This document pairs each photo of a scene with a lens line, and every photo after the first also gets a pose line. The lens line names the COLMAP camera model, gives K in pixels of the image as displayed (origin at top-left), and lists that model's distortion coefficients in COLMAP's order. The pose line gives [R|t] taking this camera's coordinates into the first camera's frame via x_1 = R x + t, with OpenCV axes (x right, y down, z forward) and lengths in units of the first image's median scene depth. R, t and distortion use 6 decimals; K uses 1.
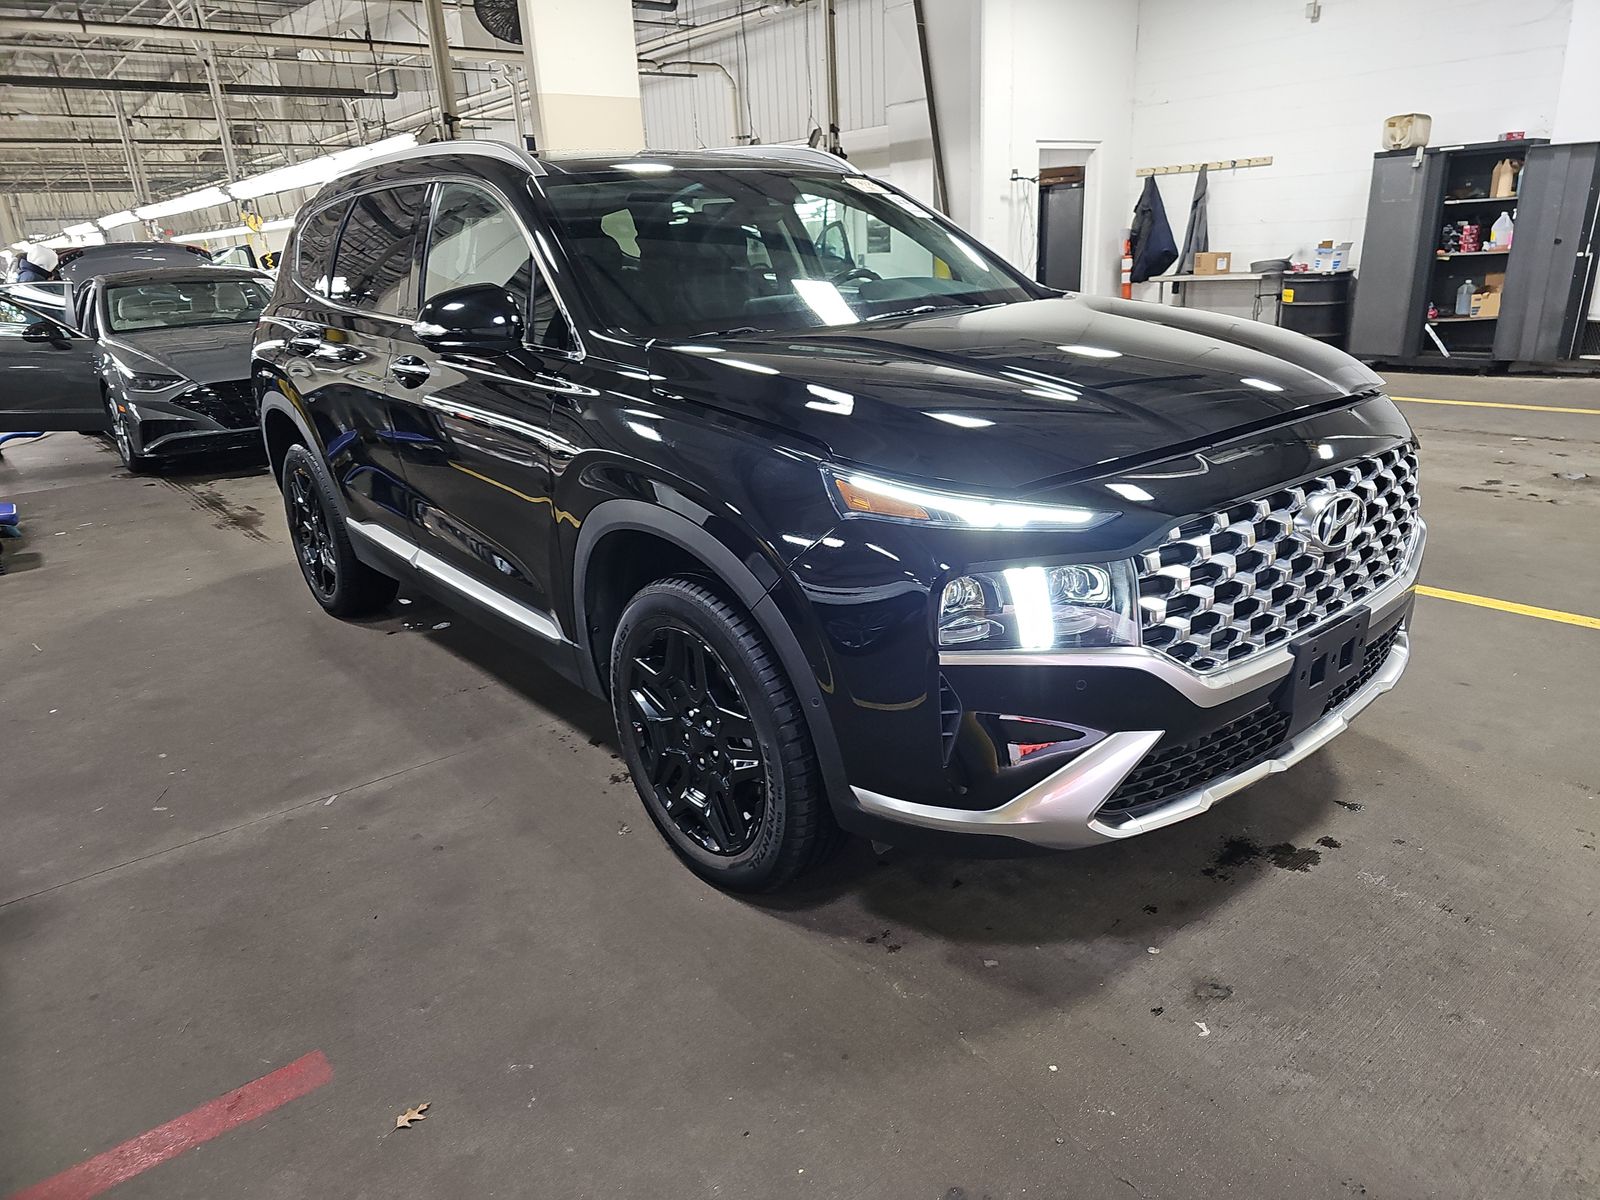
lens RADIAL K [[1082.8, 0, 800.0], [0, 1082.8, 600.0], [0, 0, 1]] dist [0.005807, 0.002242]
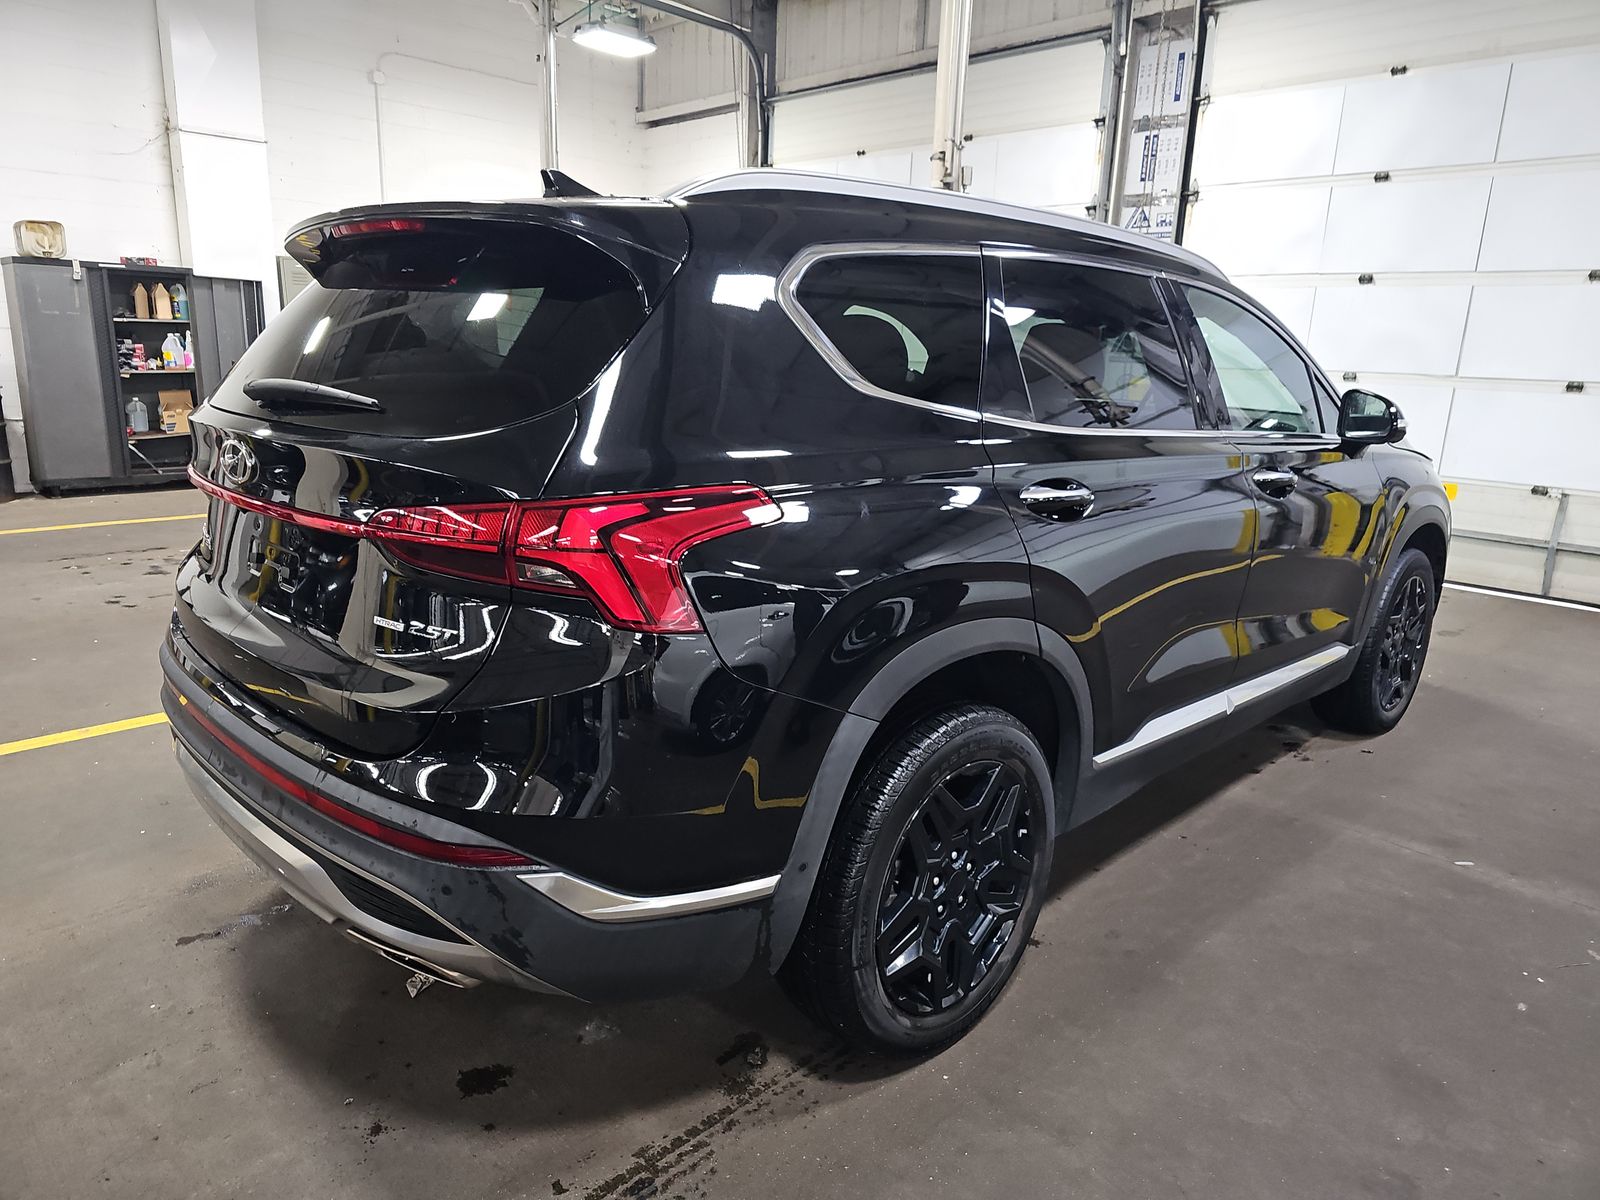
lens RADIAL K [[1052.1, 0, 800.0], [0, 1052.1, 600.0], [0, 0, 1]] dist [0.028418, -0.004944]
pose [[-0.091422, -0.195007, 0.976532, -0.454947], [0.290121, 0.932882, 0.213451, -0.160561], [-0.952613, 0.302827, -0.028710, 0.530413]]
